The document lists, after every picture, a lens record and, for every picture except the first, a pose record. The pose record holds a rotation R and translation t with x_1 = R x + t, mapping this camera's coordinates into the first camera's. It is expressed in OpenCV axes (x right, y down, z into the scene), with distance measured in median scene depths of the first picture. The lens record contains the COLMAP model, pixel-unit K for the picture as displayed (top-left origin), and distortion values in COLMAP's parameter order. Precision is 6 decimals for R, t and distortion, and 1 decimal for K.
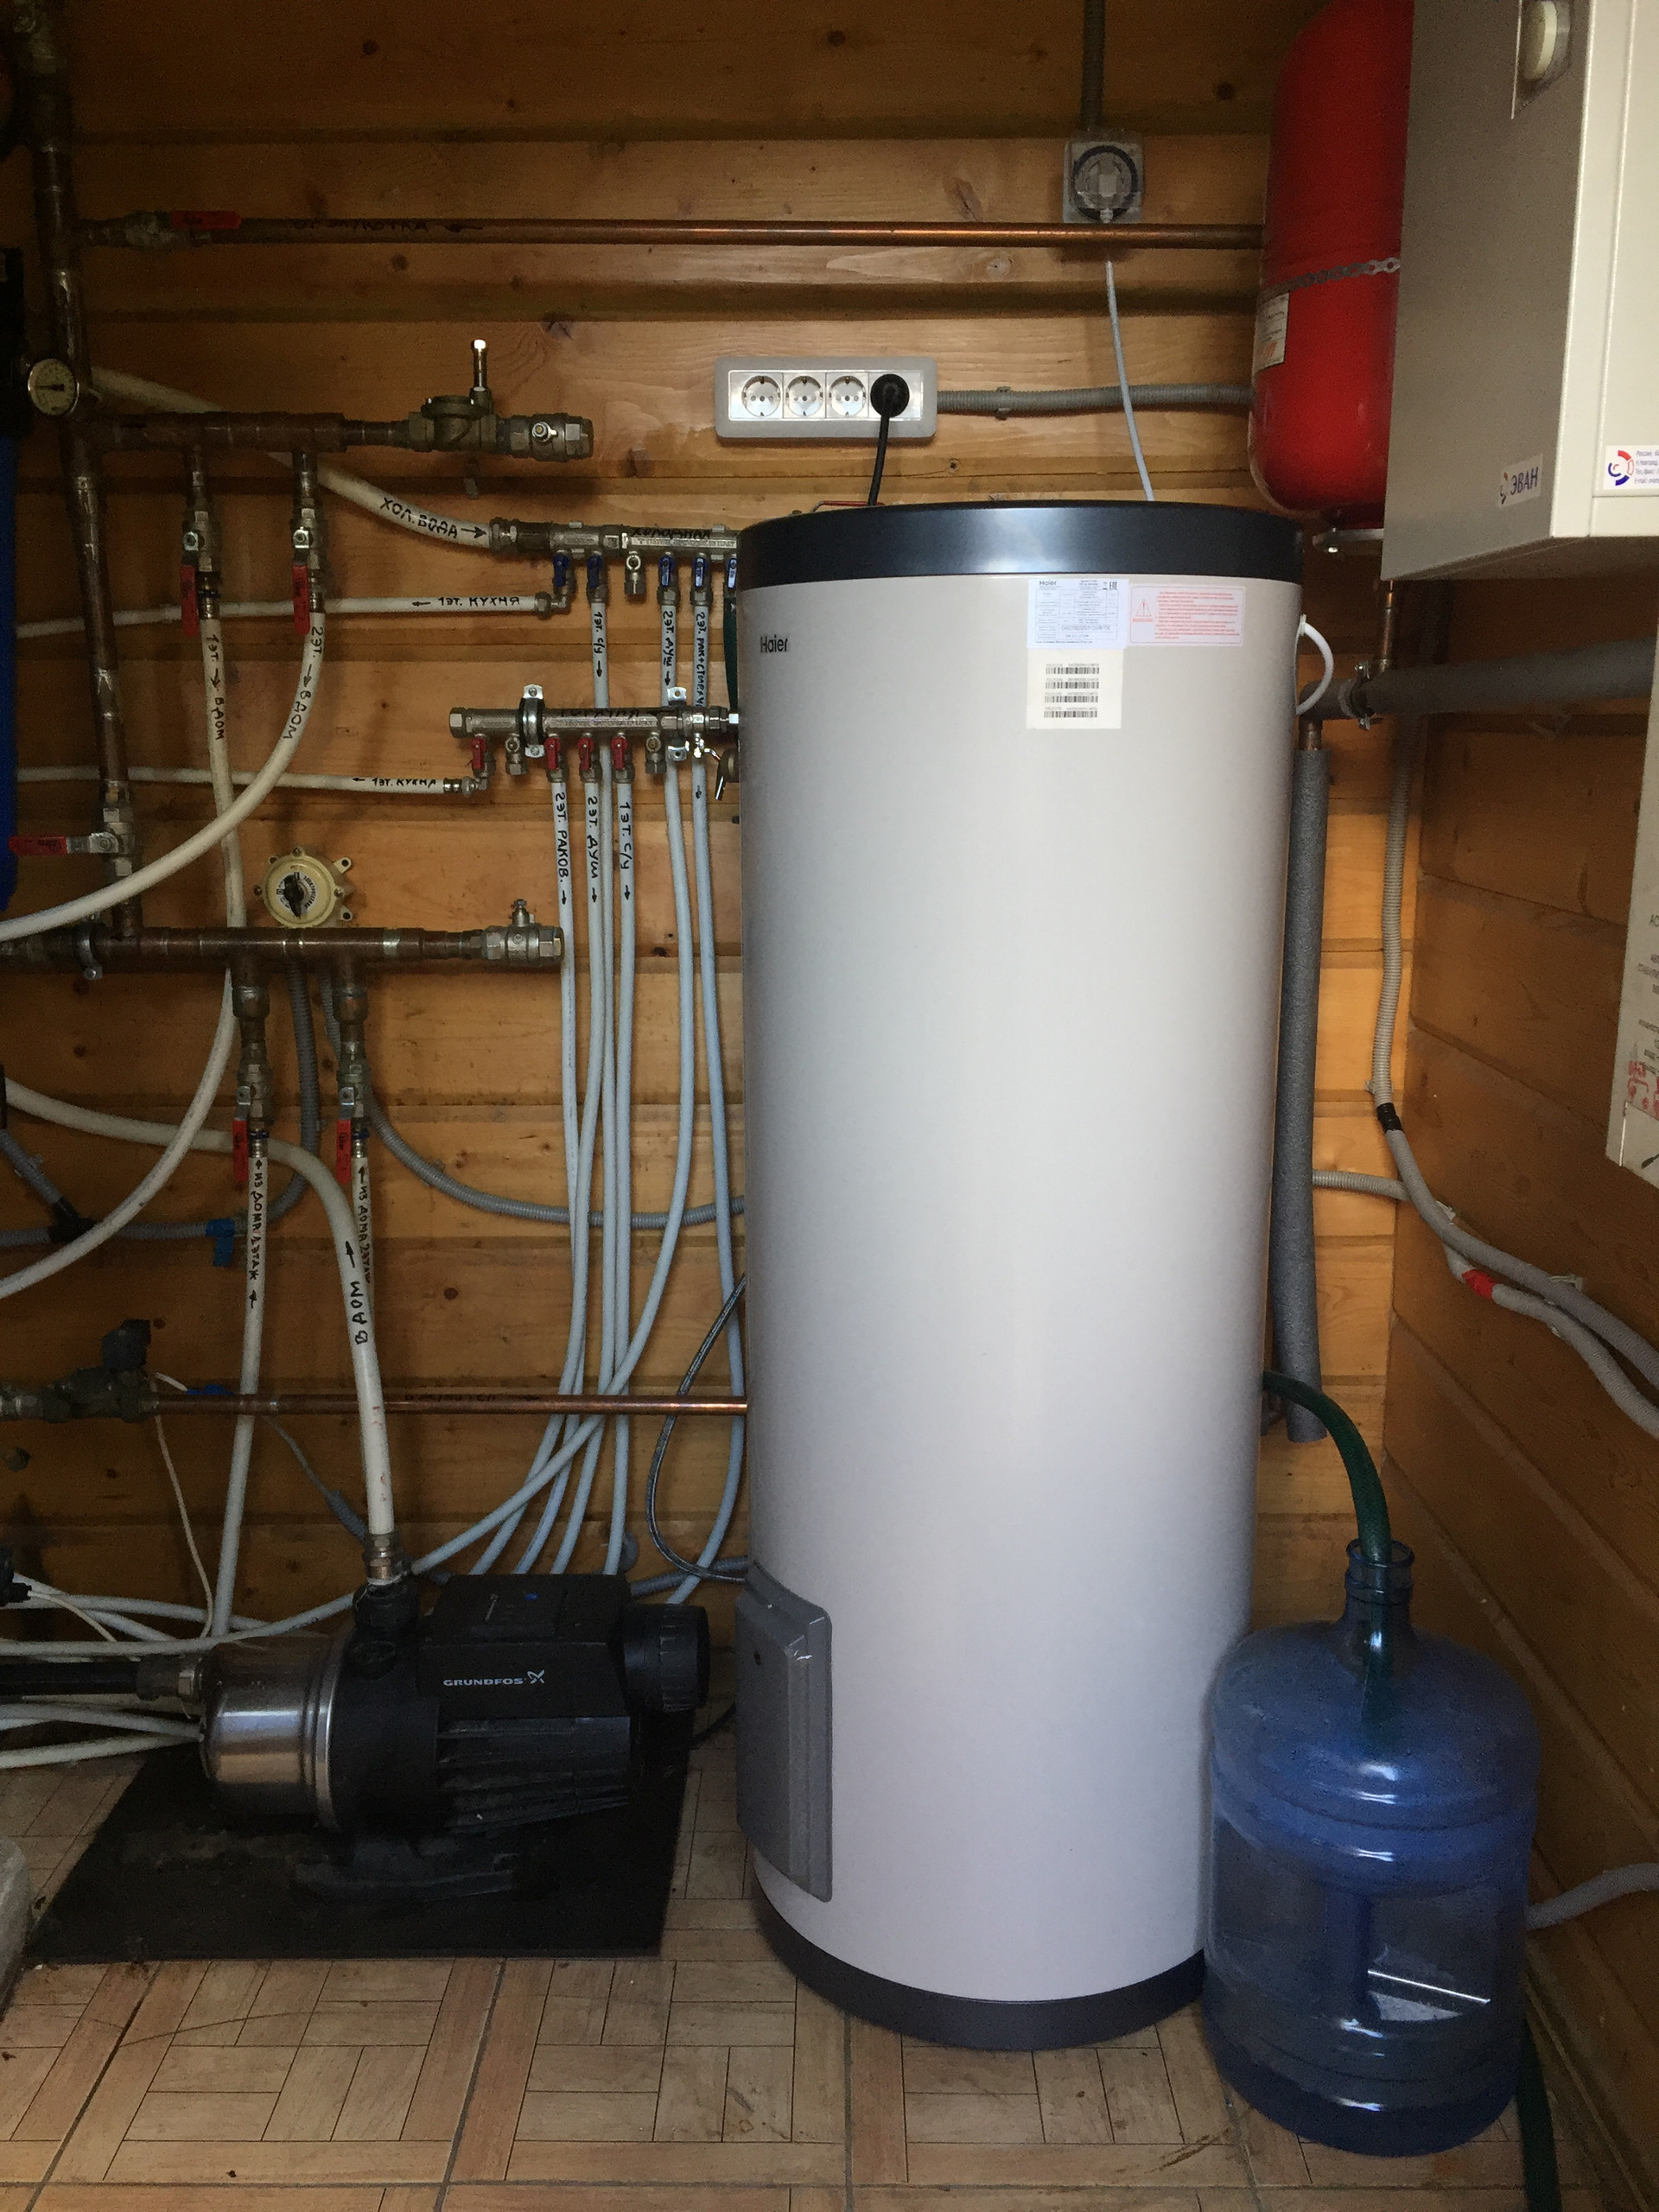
lens RADIAL K [[1893.7, 0, 833.2], [0, 1893.7, 1111.1], [0, 0, 1]] dist [0.077135, -0.090503]
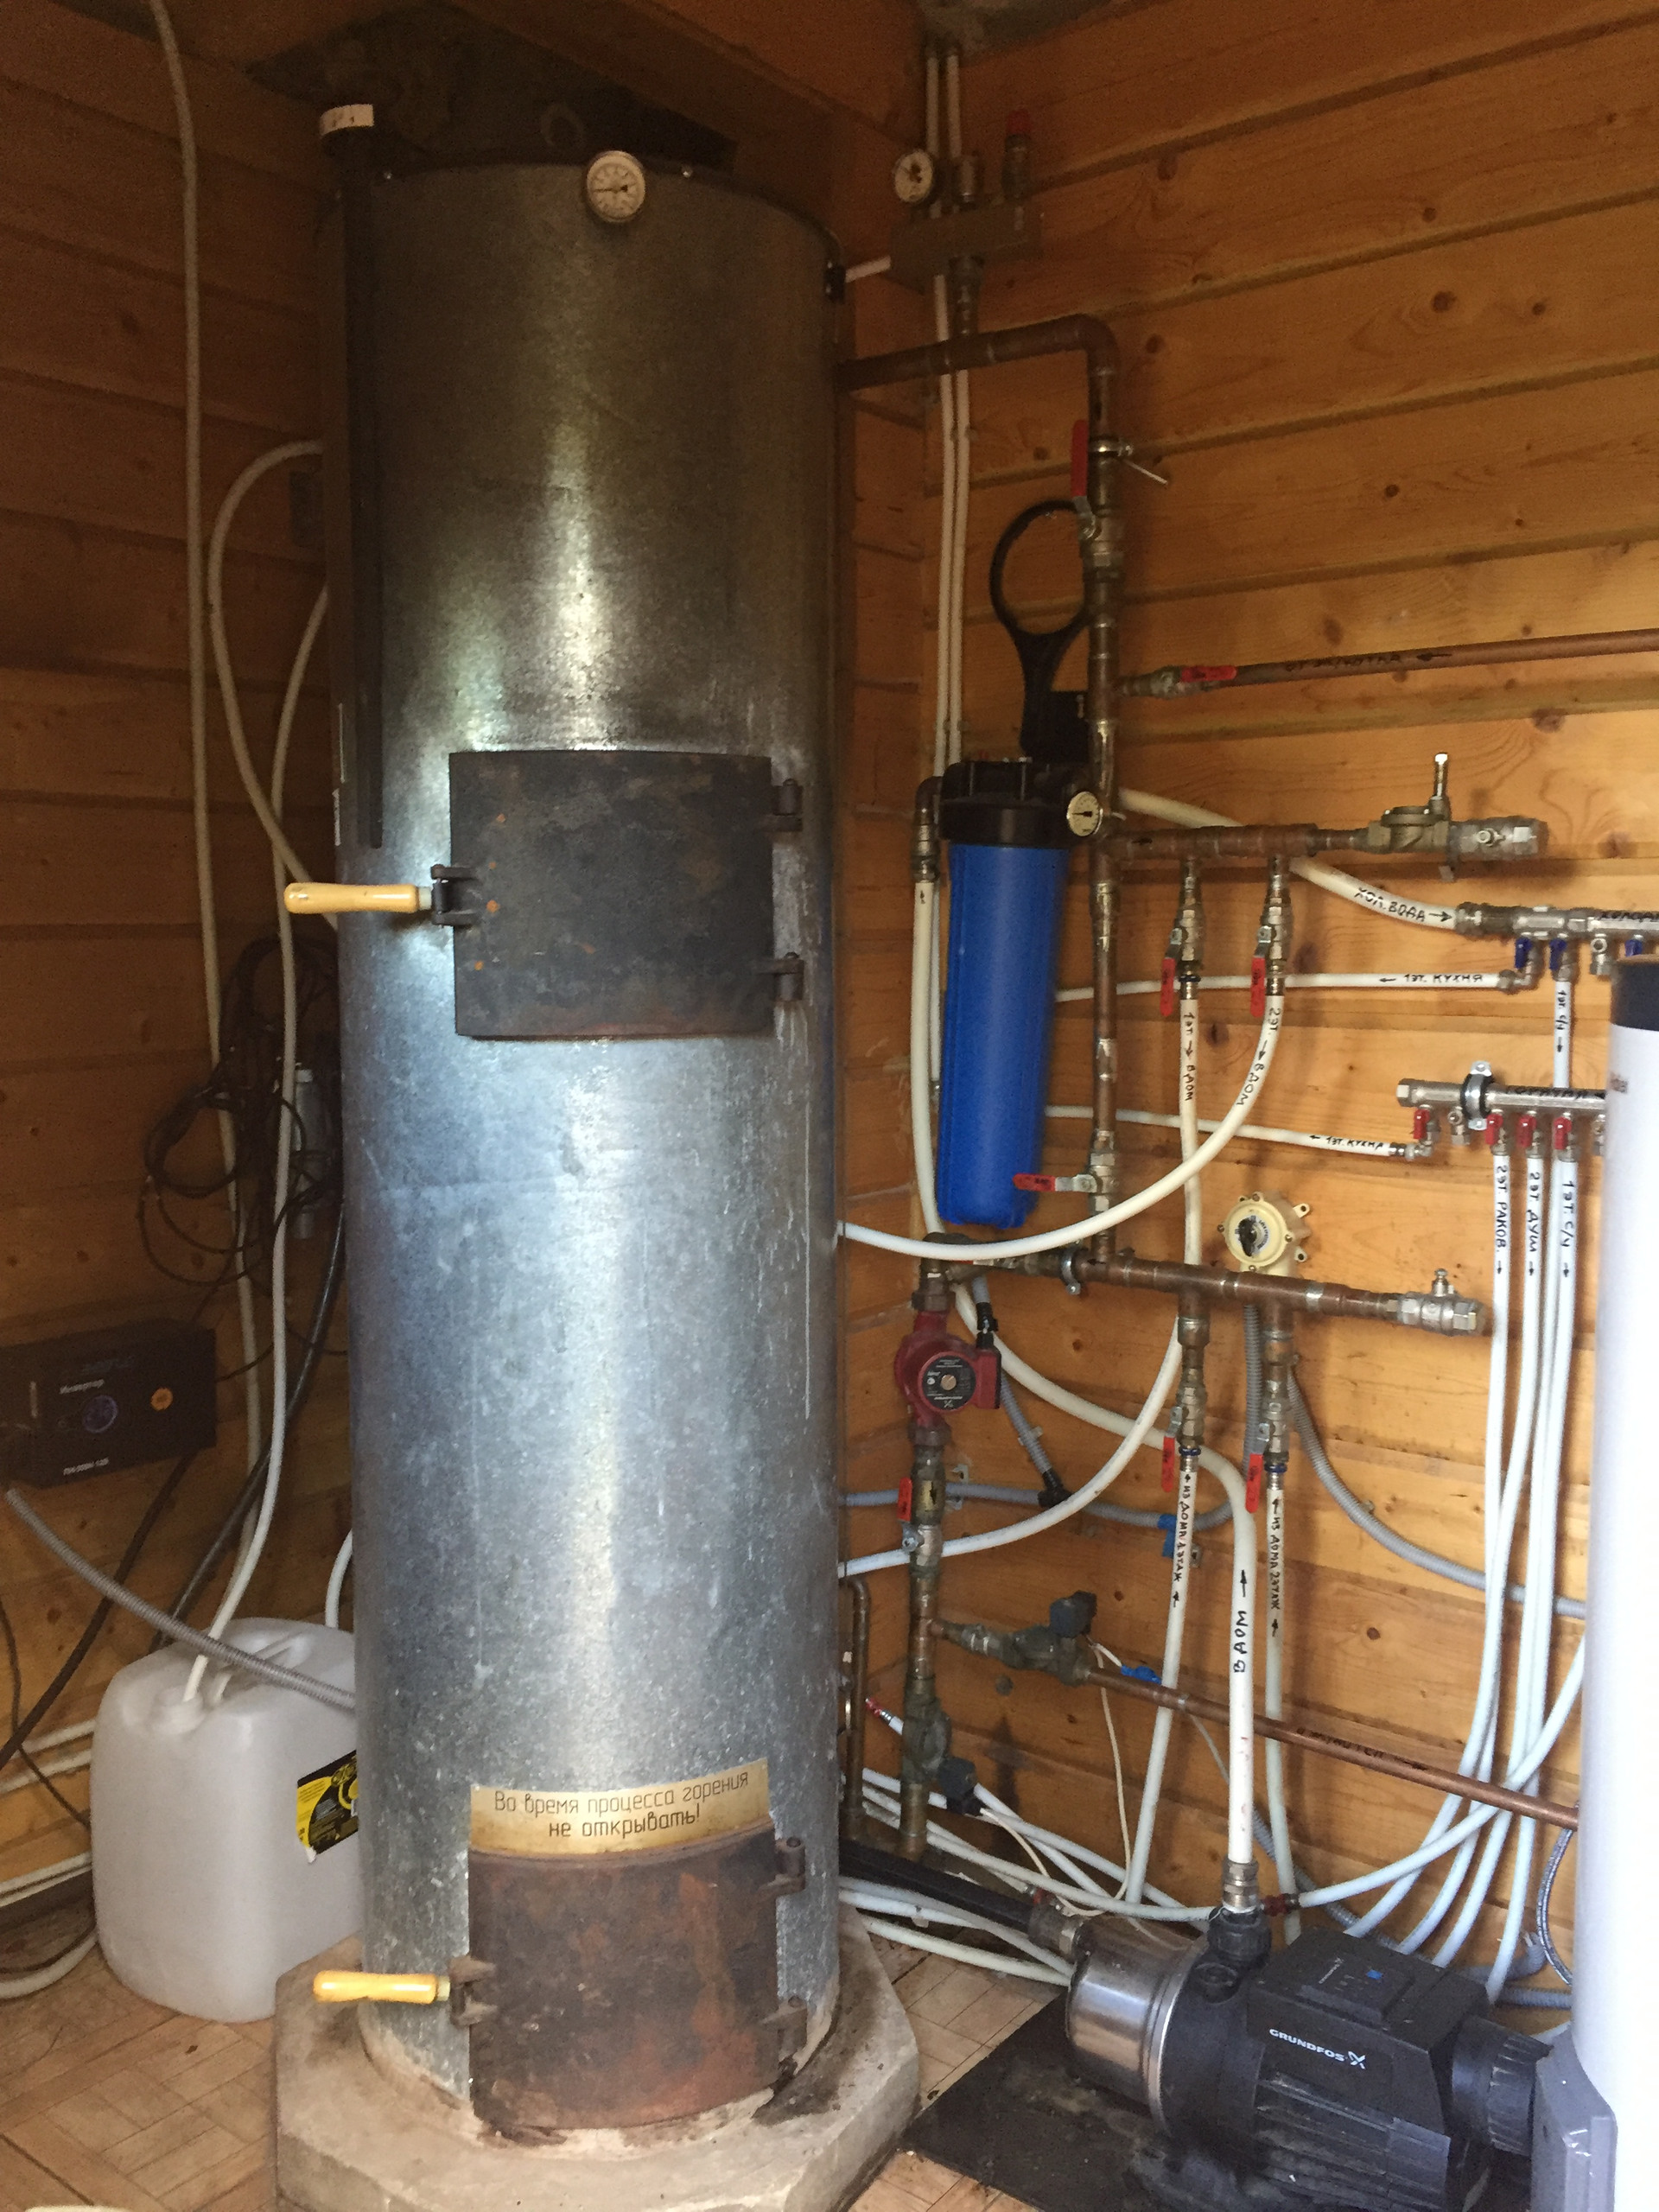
lens RADIAL K [[1893.7, 0, 811.0], [0, 1893.7, 1097.9], [0, 0, 1]] dist [0.077135, -0.090503]
pose [[0.784969, 0.063122, -0.616312, 0.191743], [-0.126868, 0.990092, -0.060182, -0.095836], [0.606407, 0.125432, 0.785199, -0.023010]]
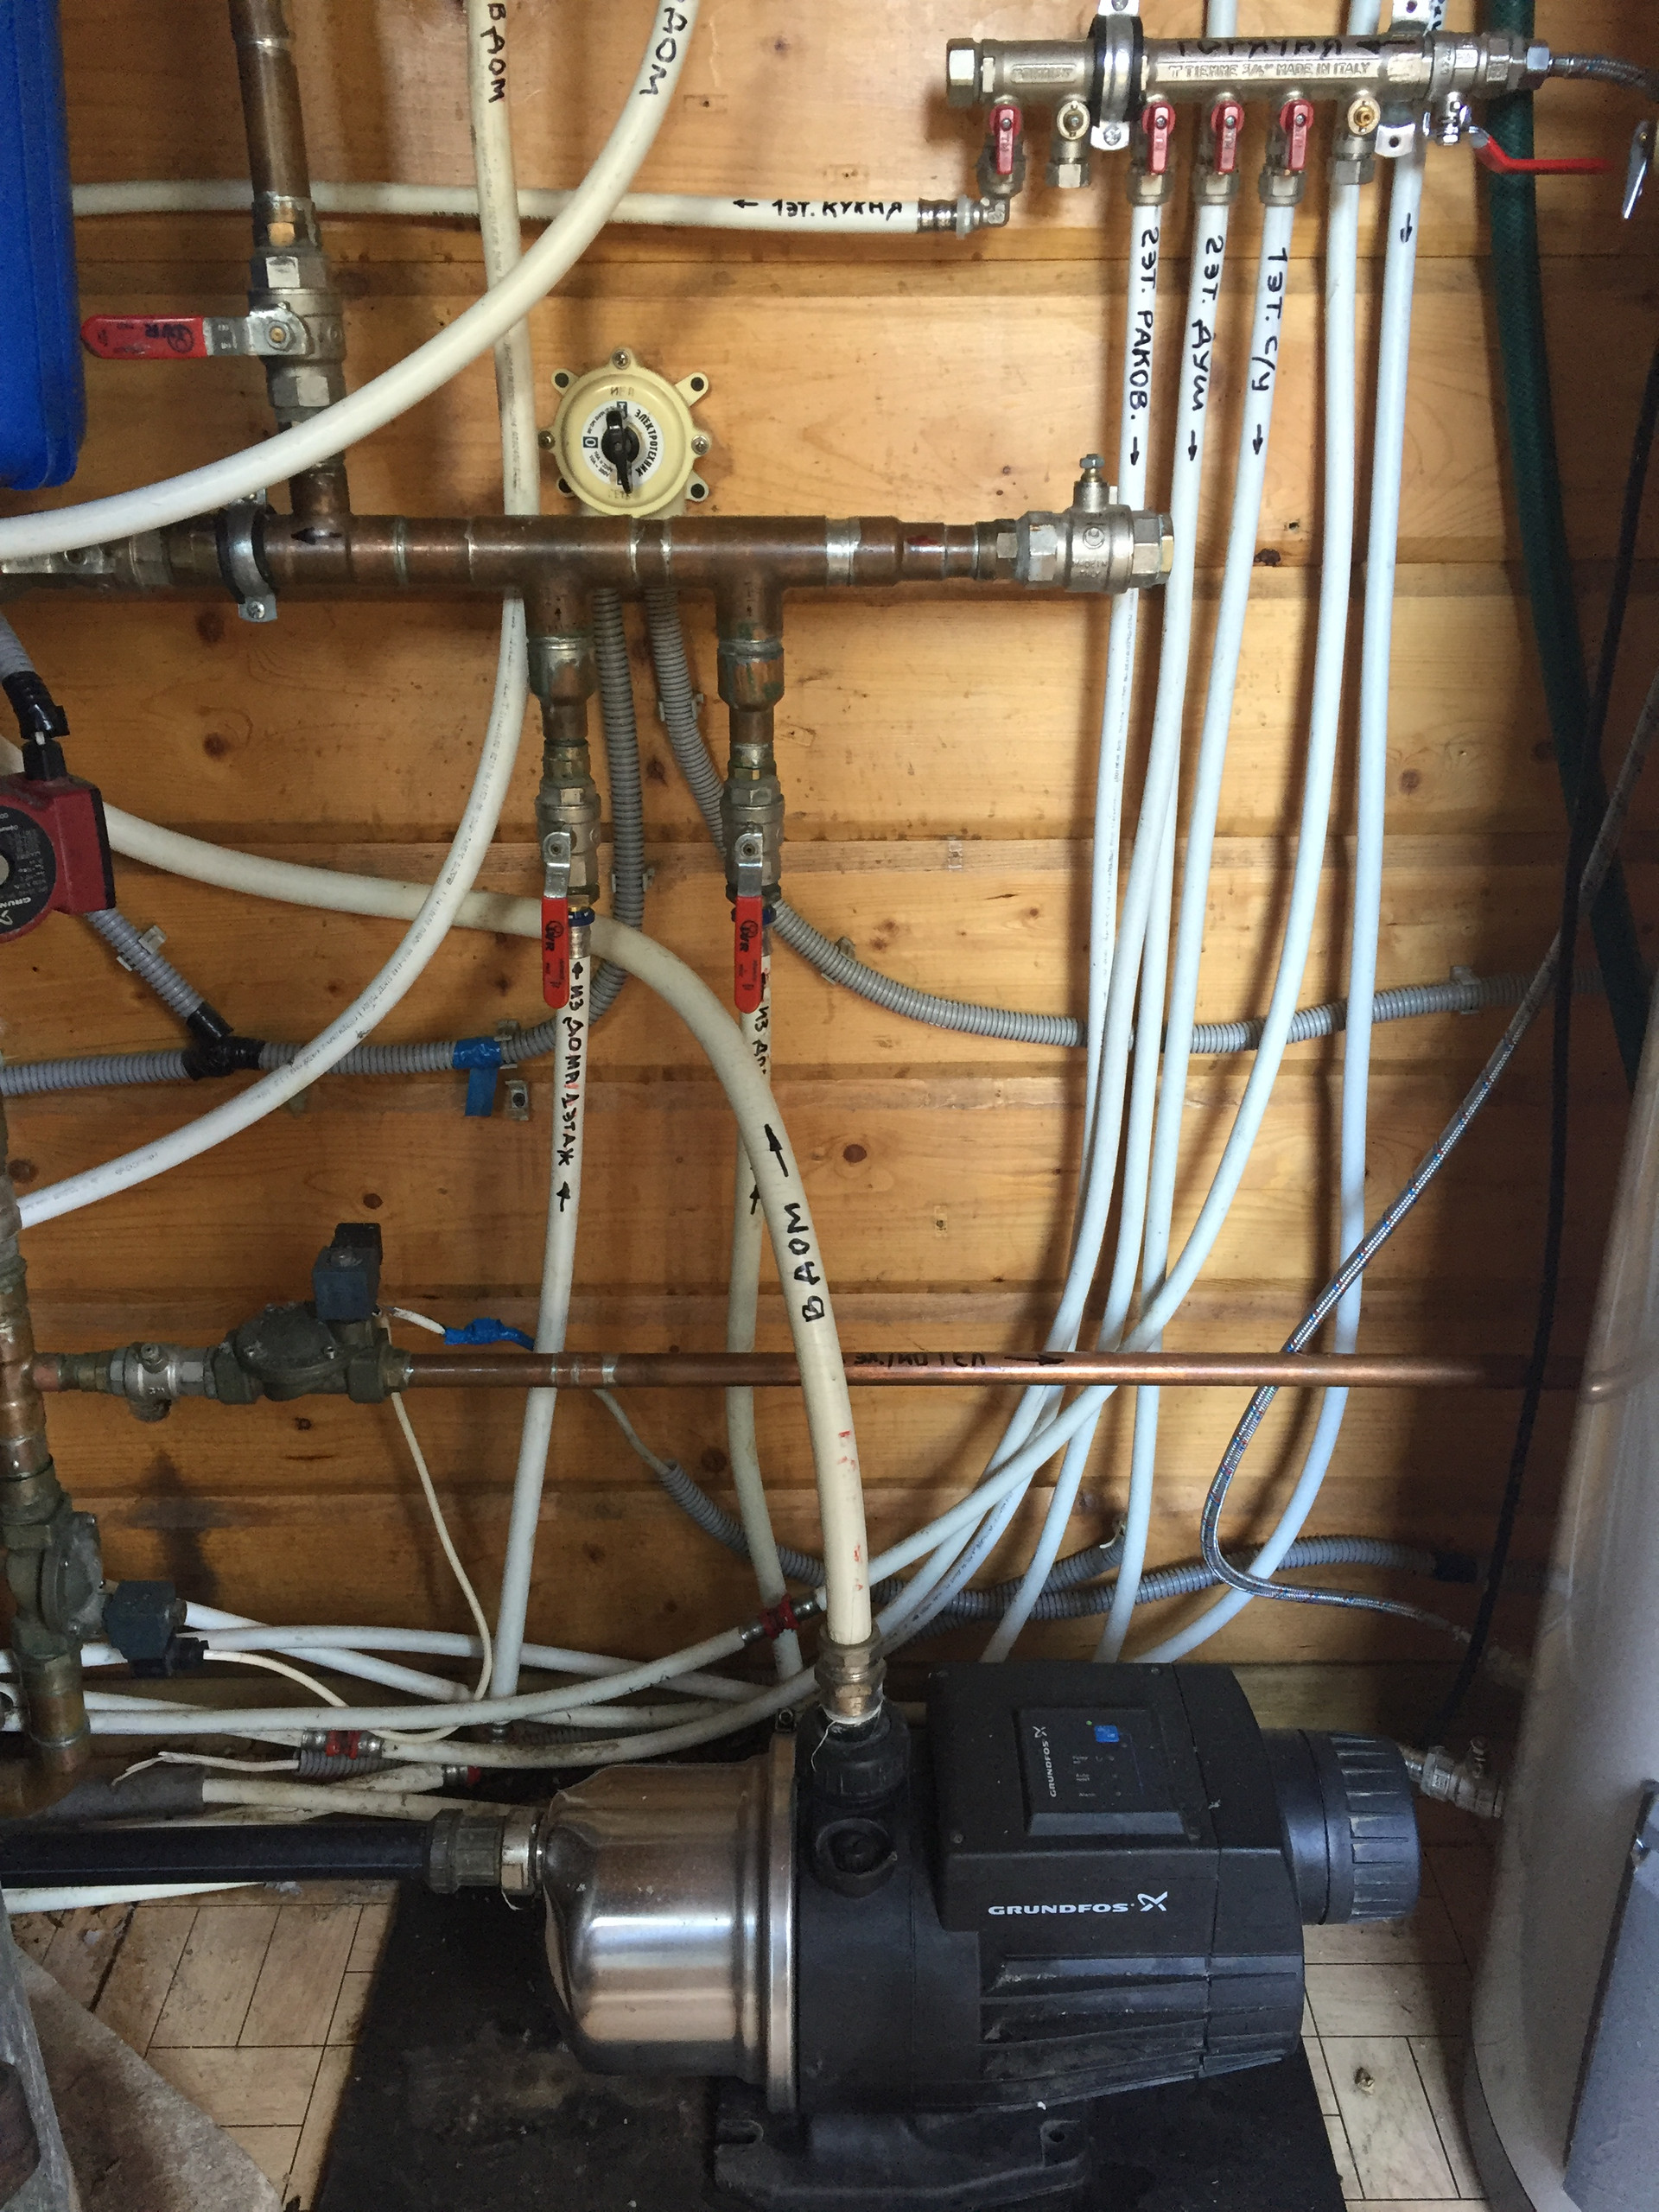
lens RADIAL K [[1893.7, 0, 833.6], [0, 1893.7, 1115.6], [0, 0, 1]] dist [0.077135, -0.090503]
pose [[0.999915, -0.004948, 0.012063, -0.235064], [0.002210, 0.976131, 0.217170, -0.049674], [-0.012850, -0.217125, 0.976059, 0.458304]]
